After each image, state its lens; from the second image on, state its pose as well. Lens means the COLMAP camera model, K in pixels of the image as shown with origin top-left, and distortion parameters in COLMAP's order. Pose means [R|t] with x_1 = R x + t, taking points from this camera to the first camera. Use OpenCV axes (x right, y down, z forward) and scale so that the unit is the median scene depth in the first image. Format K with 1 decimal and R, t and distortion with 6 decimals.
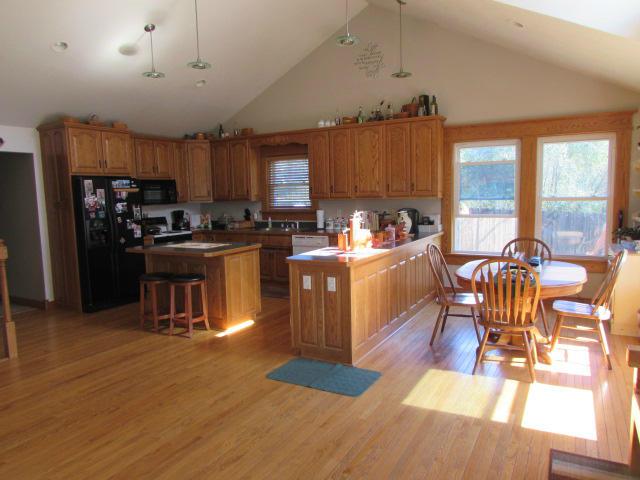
lens RADIAL K [[450.7, 0, 320.2], [0, 450.7, 238.0], [0, 0, 1]] dist [-0.052256, 0.032448]
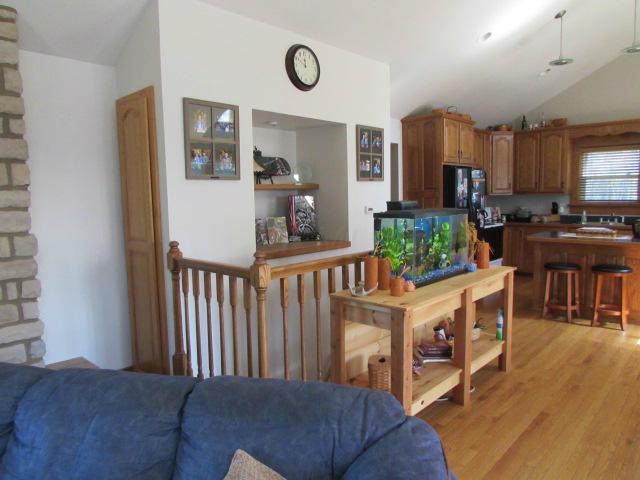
lens RADIAL K [[450.7, 0, 320.2], [0, 450.7, 238.0], [0, 0, 1]] dist [-0.052256, 0.032448]
pose [[0.973215, 0.029190, -0.228037, -0.543956], [-0.028570, 0.999574, 0.006020, 0.027102], [0.228116, 0.000656, 0.973634, -0.064830]]
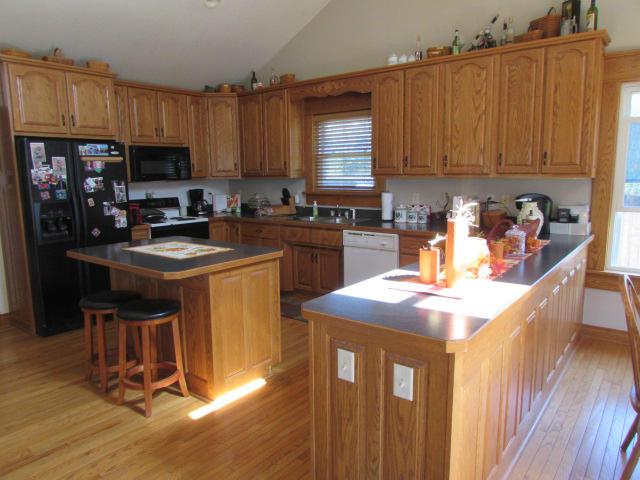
lens RADIAL K [[450.7, 0, 320.2], [0, 450.7, 238.0], [0, 0, 1]] dist [-0.052256, 0.032448]
pose [[0.988214, 0.034455, -0.149152, 0.004094], [-0.027304, 0.998389, 0.049730, -0.028983], [0.150625, -0.045071, 0.987563, 0.365112]]
